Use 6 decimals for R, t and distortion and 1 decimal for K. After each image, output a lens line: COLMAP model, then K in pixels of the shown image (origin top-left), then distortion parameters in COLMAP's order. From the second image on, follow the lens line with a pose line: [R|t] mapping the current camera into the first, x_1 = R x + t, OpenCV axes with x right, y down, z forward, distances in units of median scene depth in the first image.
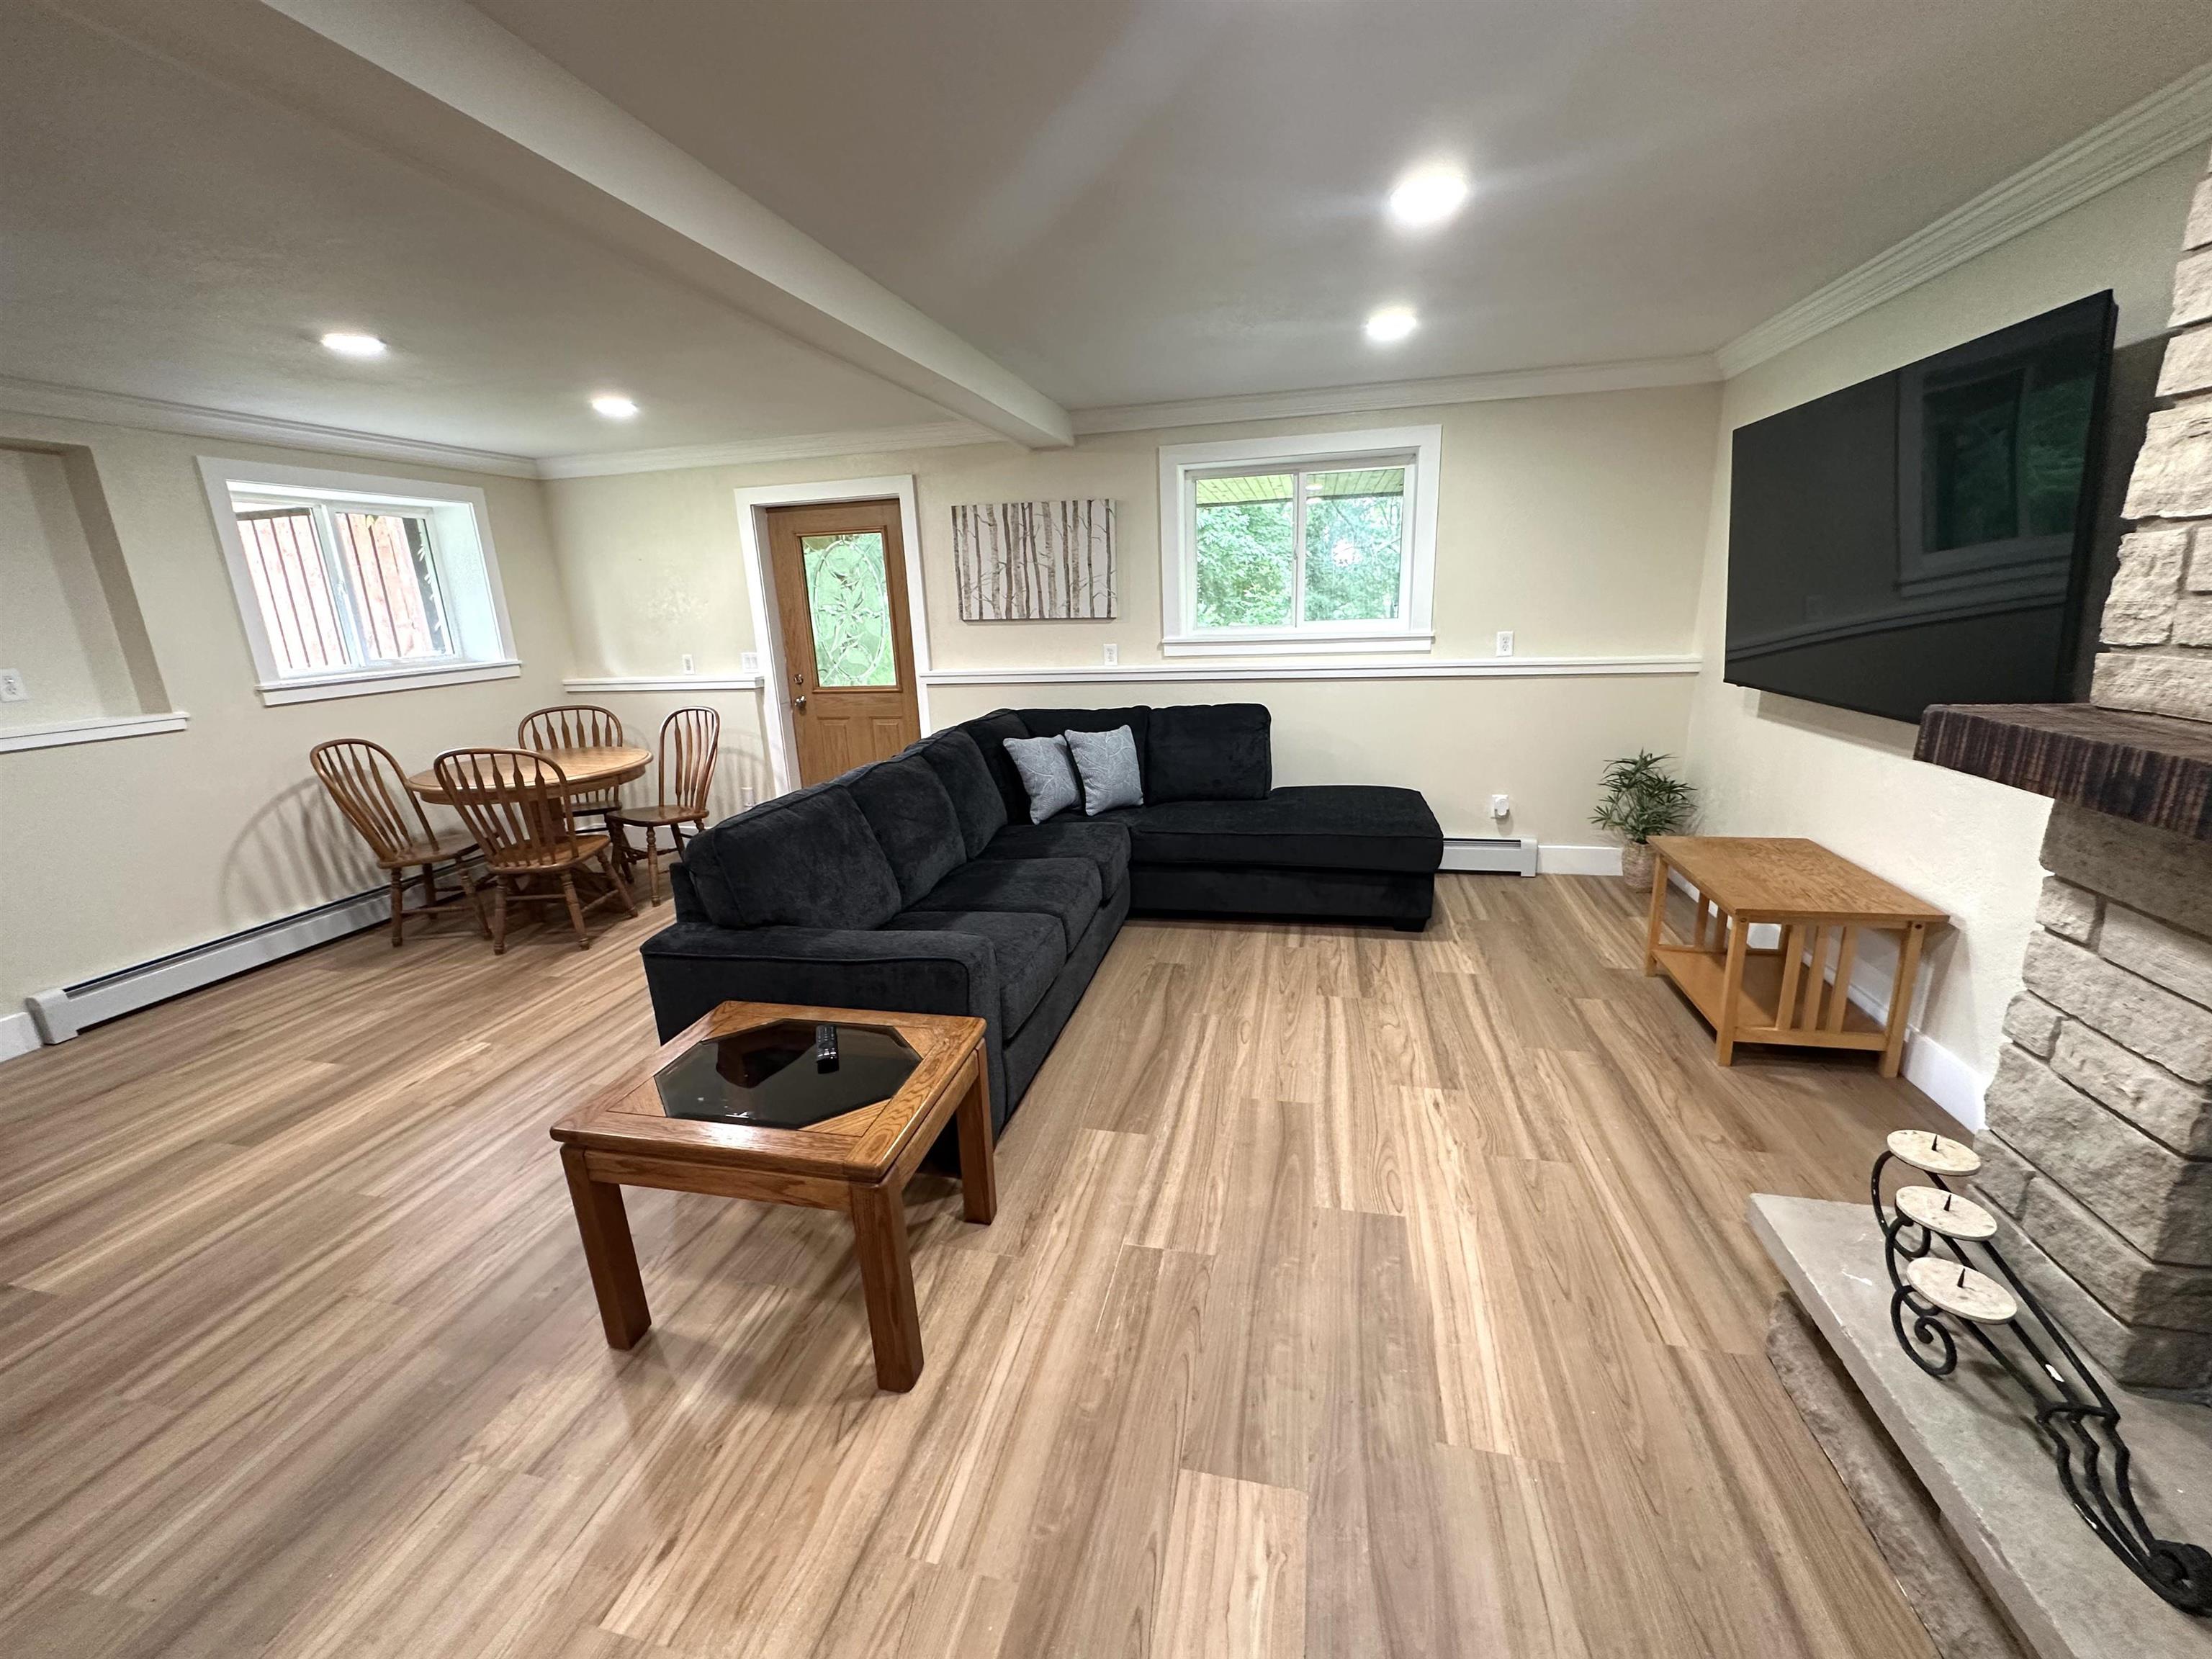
lens RADIAL K [[886.1, 0, 1104.6], [0, 886.1, 829.9], [0, 0, 1]] dist [0.000614, -0.000031]
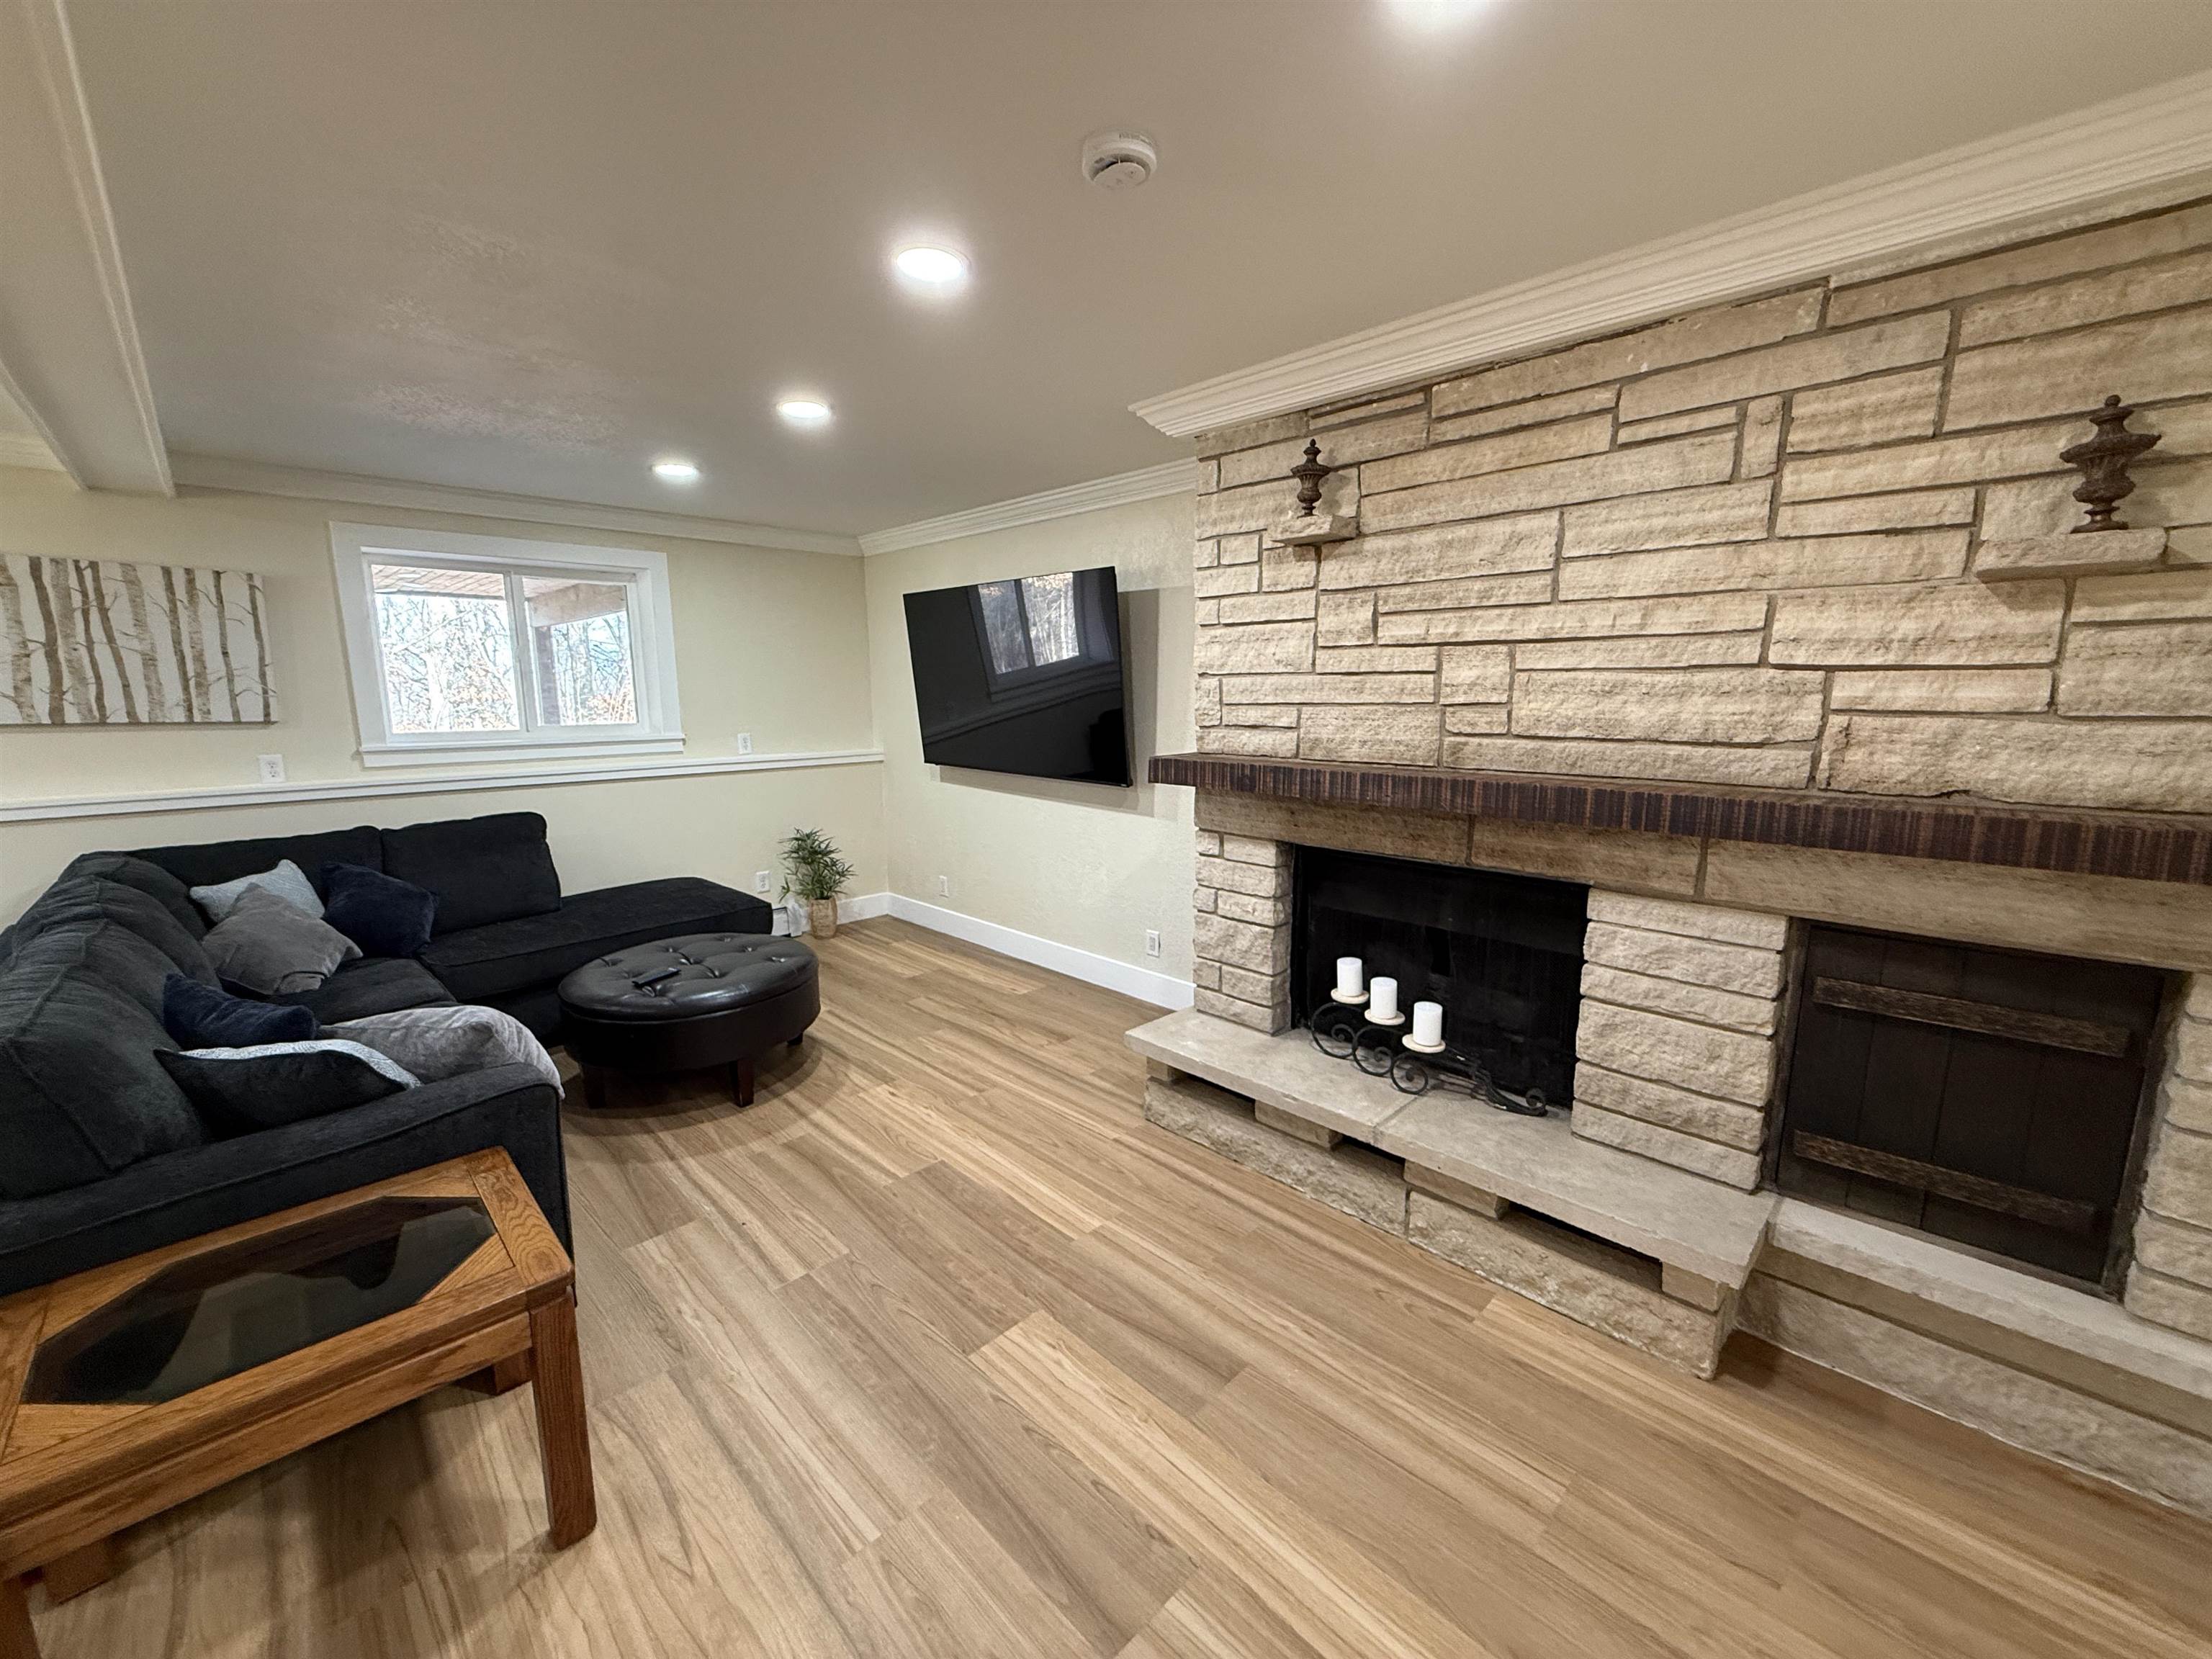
lens RADIAL K [[878.3, 0, 1097.9], [0, 878.3, 829.8], [0, 0, 1]] dist [0.002431, -0.000016]
pose [[0.537207, -0.100082, 0.837491, -0.263247], [0.201978, 0.979310, -0.012529, 0.008490], [-0.818910, 0.175886, 0.546307, 0.004684]]
